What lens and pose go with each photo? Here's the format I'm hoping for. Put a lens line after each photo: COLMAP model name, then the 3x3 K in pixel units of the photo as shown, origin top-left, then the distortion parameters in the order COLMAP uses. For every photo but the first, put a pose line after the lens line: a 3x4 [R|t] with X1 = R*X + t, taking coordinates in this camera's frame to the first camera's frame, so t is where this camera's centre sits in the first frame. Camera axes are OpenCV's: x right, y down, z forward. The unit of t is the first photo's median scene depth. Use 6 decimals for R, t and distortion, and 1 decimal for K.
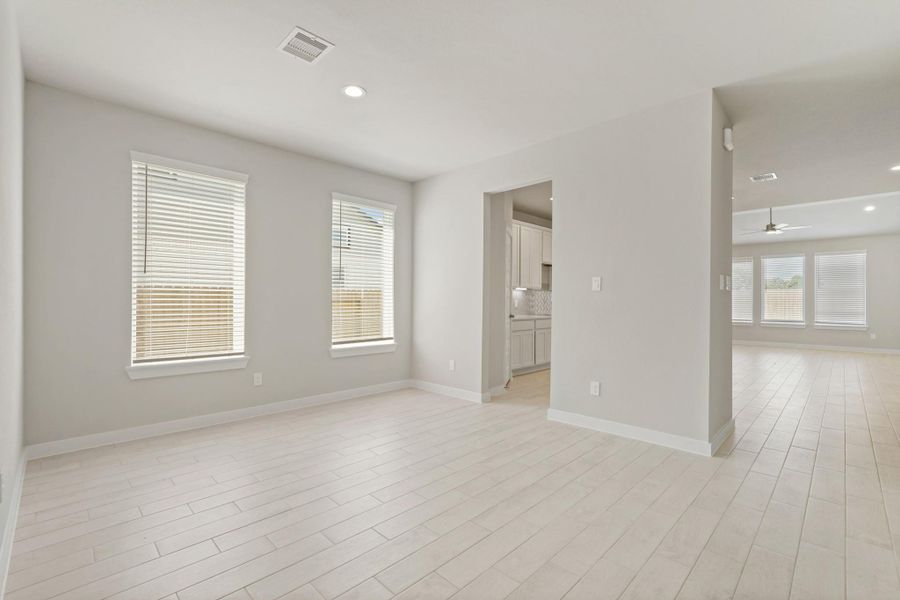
lens RADIAL K [[401.4, 0, 404.2], [0, 401.4, 295.8], [0, 0, 1]] dist [-0.025995, -0.000081]
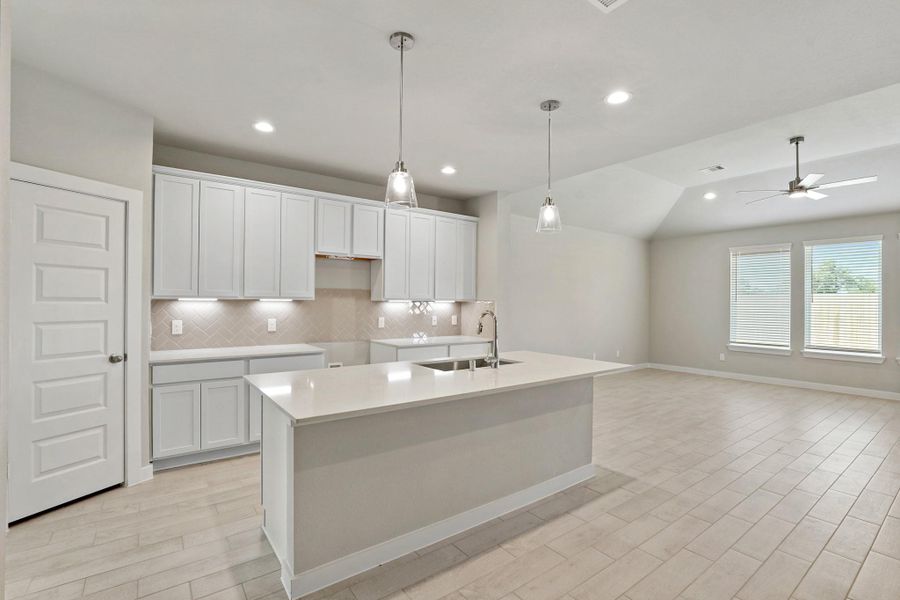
lens RADIAL K [[401.4, 0, 404.2], [0, 401.4, 295.8], [0, 0, 1]] dist [-0.025995, -0.000081]
pose [[0.990455, -0.005444, -0.137732, 0.456956], [0.003177, 0.999856, -0.016672, -0.009880], [0.137803, 0.016075, 0.990329, 0.375452]]
